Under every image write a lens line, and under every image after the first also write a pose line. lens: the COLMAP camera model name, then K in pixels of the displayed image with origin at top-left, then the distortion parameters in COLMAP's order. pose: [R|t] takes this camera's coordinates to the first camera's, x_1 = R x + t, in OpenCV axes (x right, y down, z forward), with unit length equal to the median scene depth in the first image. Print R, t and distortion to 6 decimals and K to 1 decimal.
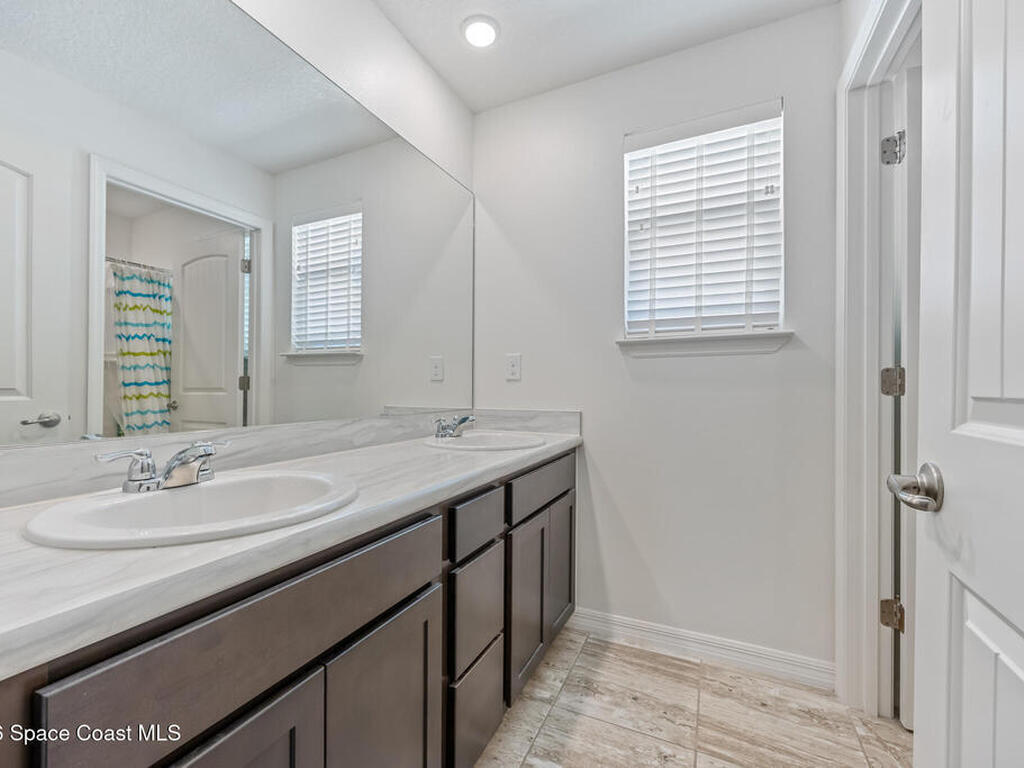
lens RADIAL K [[441.1, 0, 512.0], [0, 441.1, 384.0], [0, 0, 1]] dist [-0.000904, -0.000106]
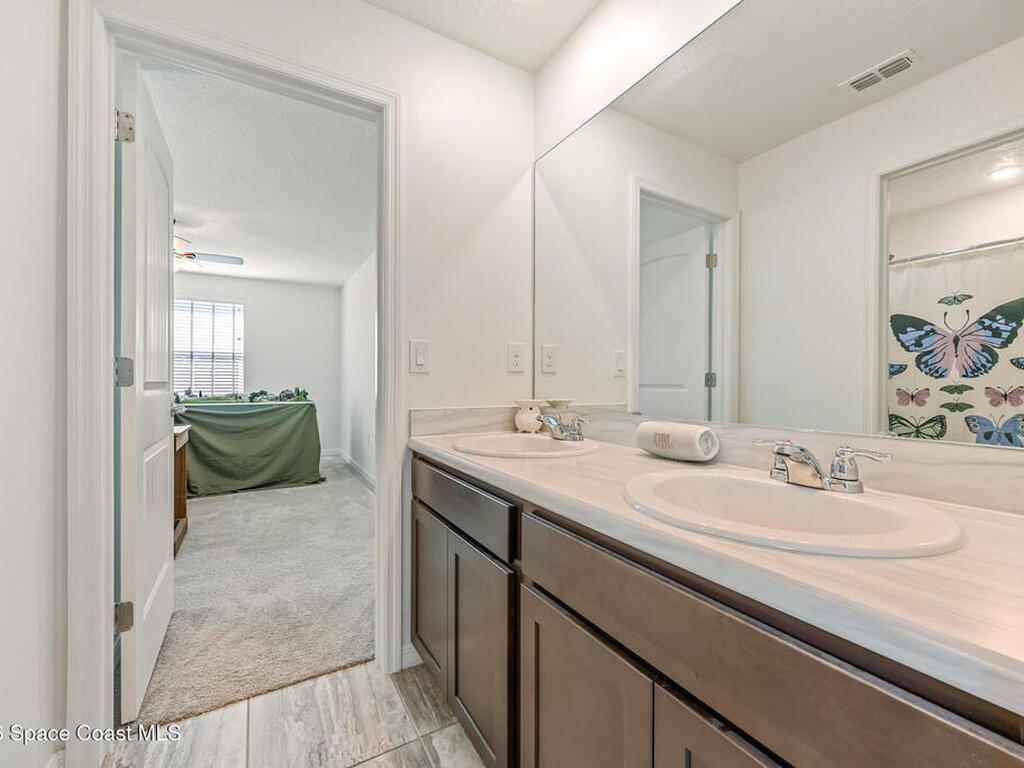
lens RADIAL K [[441.1, 0, 512.0], [0, 441.1, 384.0], [0, 0, 1]] dist [-0.000904, -0.000106]
pose [[-0.564408, -0.006305, -0.825472, 0.541791], [-0.003333, 0.999980, -0.005359, 0.014792], [0.825489, -0.000274, -0.564418, 1.252762]]
